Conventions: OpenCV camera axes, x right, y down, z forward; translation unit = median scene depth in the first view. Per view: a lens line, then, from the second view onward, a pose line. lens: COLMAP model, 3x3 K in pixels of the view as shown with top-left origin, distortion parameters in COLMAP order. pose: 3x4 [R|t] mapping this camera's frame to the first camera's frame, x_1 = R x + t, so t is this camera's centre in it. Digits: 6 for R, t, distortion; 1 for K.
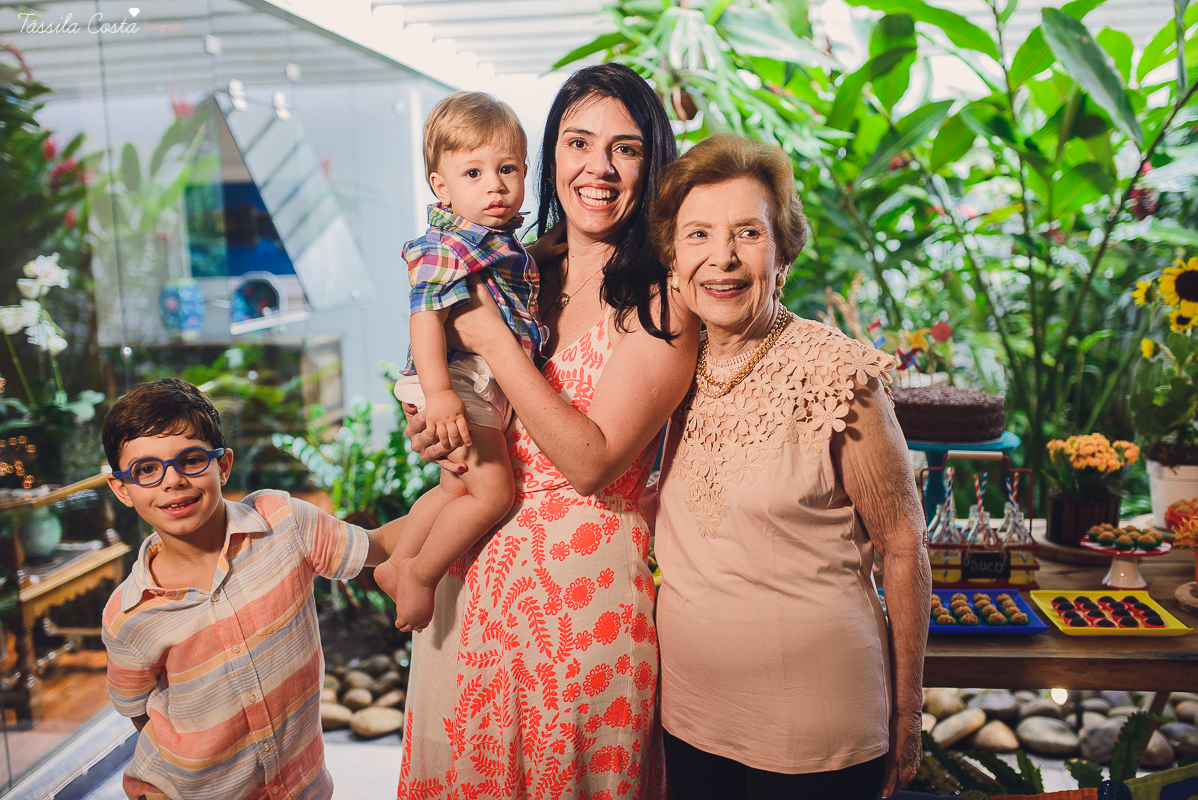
lens RADIAL K [[1165.5, 0, 599.0], [0, 1165.5, 400.0], [0, 0, 1]] dist [-0.068866, 0.109308]
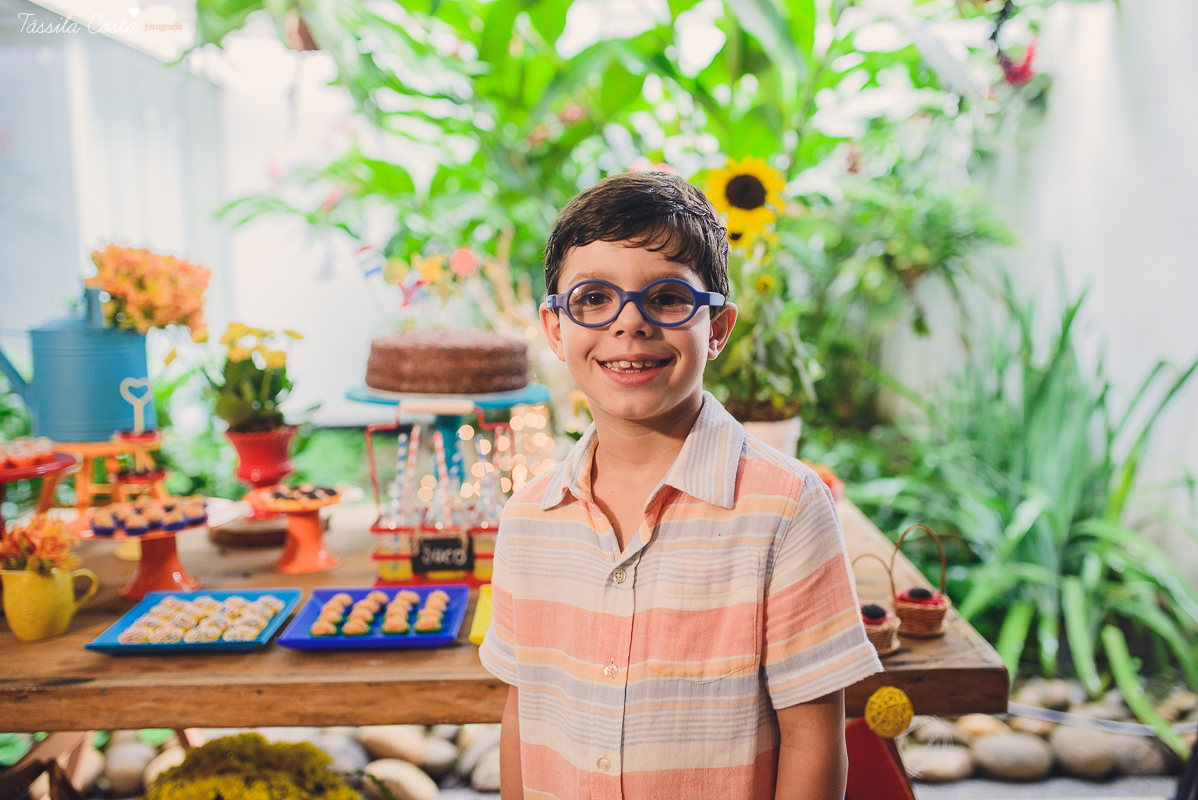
lens RADIAL K [[1165.5, 0, 599.0], [0, 1165.5, 400.0], [0, 0, 1]] dist [-0.068866, 0.109308]
pose [[0.992500, -0.010139, 0.121821, 0.304185], [0.011766, 0.999851, -0.012649, 0.048559], [-0.121675, 0.013987, 0.992471, 0.220417]]
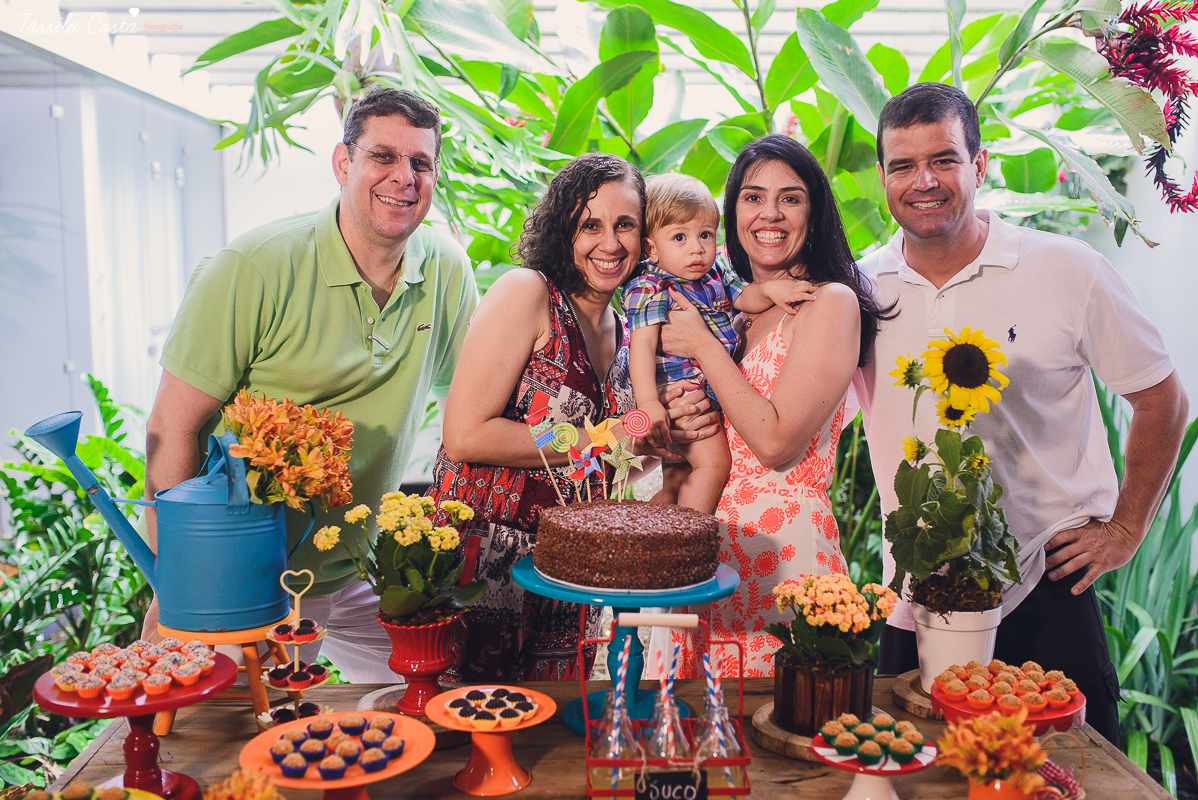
lens RADIAL K [[1194.0, 0, 599.3], [0, 1194.0, 401.9], [0, 0, 1]] dist [-0.066930, 0.110796]
pose [[0.987564, 0.003145, 0.157186, 0.164376], [0.001952, 0.999477, -0.032263, -0.050381], [-0.157205, 0.032169, 0.987042, 0.290768]]
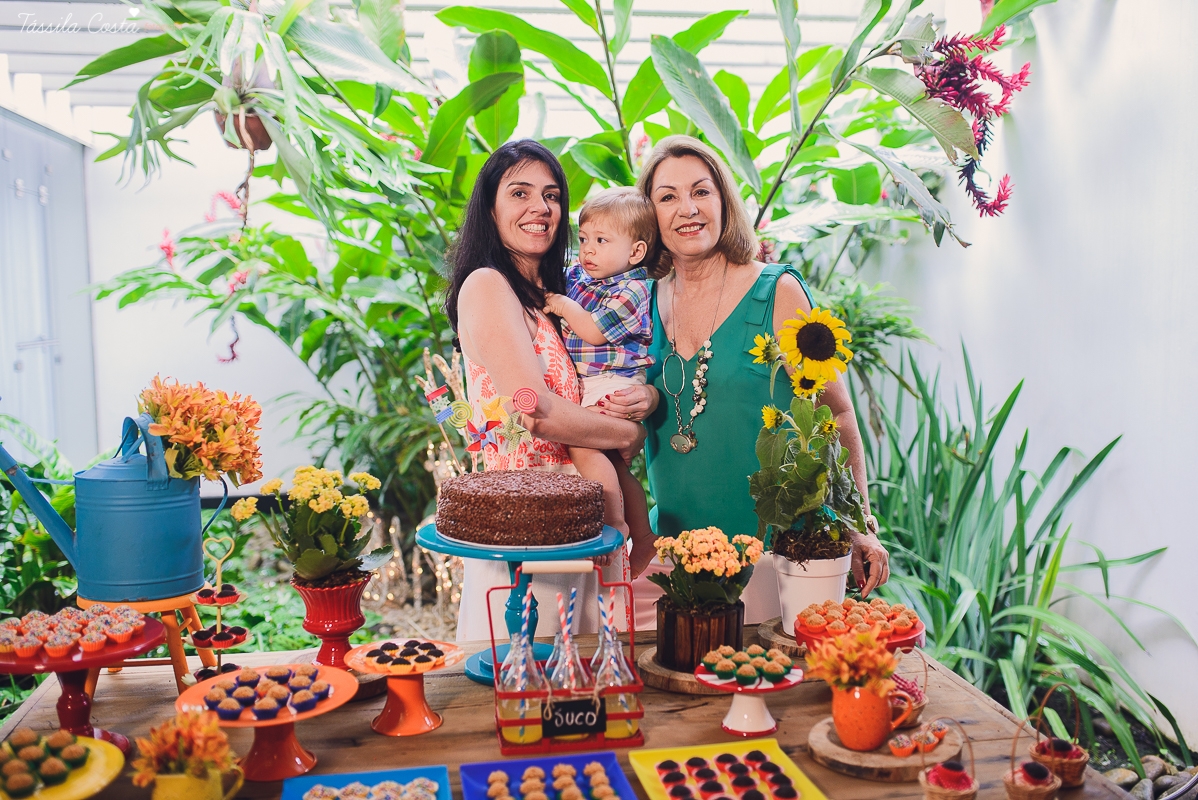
lens RADIAL K [[1148.0, 0, 599.0], [0, 1148.0, 400.0], [0, 0, 1]] dist [-0.060116, 0.086374]
pose [[0.958943, -0.012215, 0.283334, 0.127988], [0.027171, 0.998433, -0.048918, -0.020563], [-0.282293, 0.054608, 0.957773, 0.250923]]
